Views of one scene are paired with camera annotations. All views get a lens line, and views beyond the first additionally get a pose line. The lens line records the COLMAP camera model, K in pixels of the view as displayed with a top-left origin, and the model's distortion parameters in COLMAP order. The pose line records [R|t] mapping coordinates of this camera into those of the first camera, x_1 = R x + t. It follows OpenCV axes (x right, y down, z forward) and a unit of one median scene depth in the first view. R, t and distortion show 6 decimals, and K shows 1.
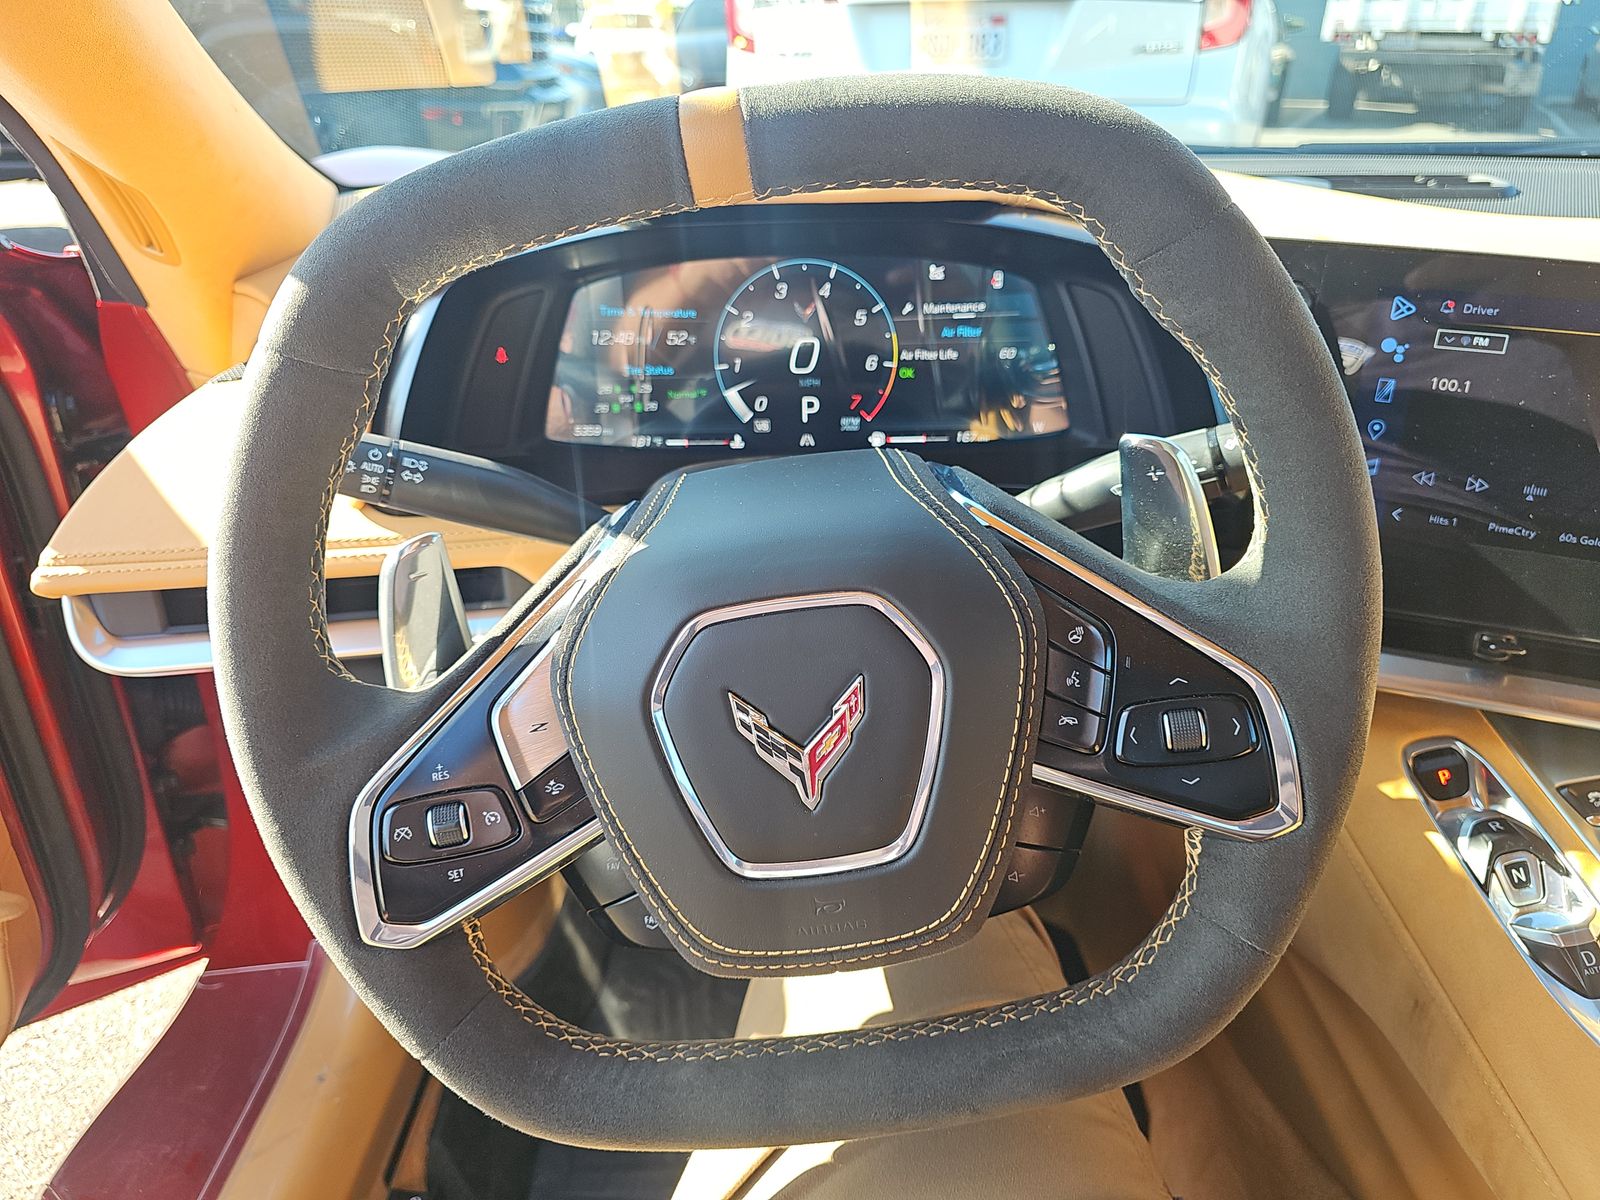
lens RADIAL K [[1073.4, 0, 810.8], [0, 1073.4, 563.8], [0, 0, 1]] dist [0.048946, -0.074257]
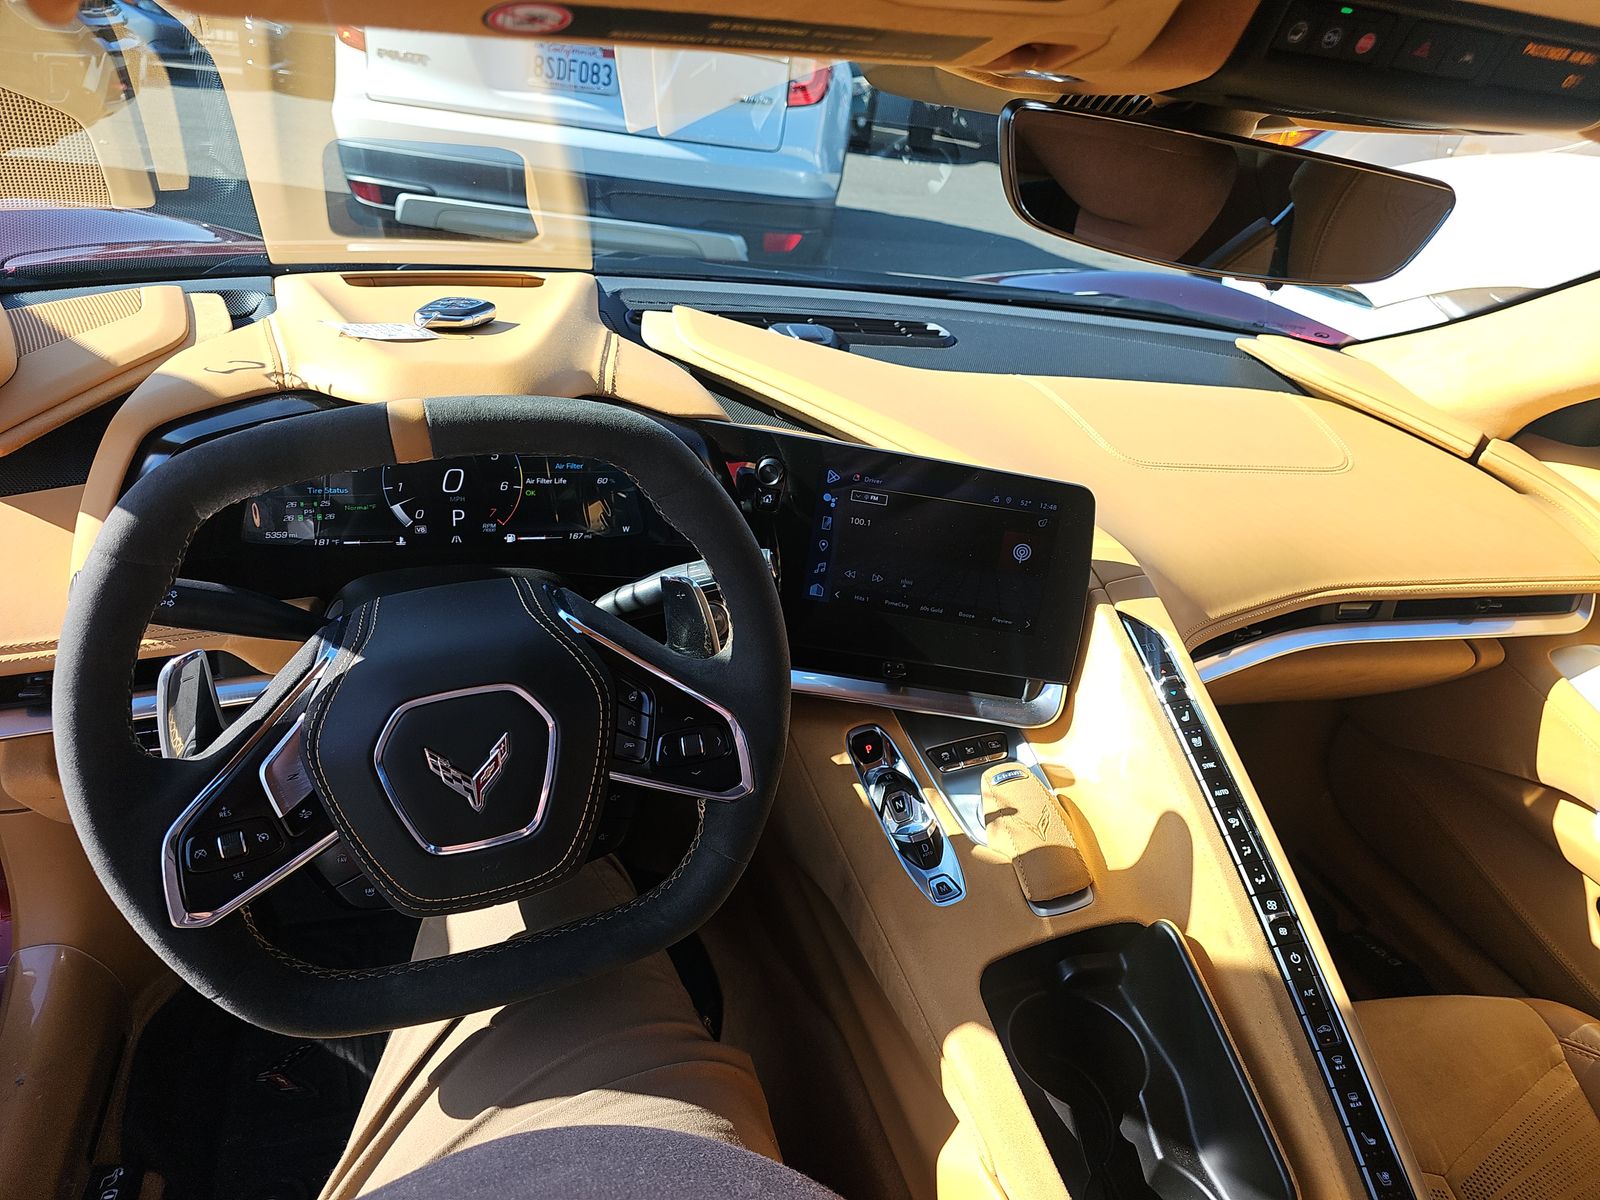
lens RADIAL K [[1073.4, 0, 810.8], [0, 1073.4, 563.8], [0, 0, 1]] dist [0.048946, -0.074257]
pose [[0.943458, -0.026199, 0.330455, -0.048425], [0.018032, 0.999452, 0.027756, -0.172760], [-0.331001, -0.020228, 0.943414, -0.667802]]
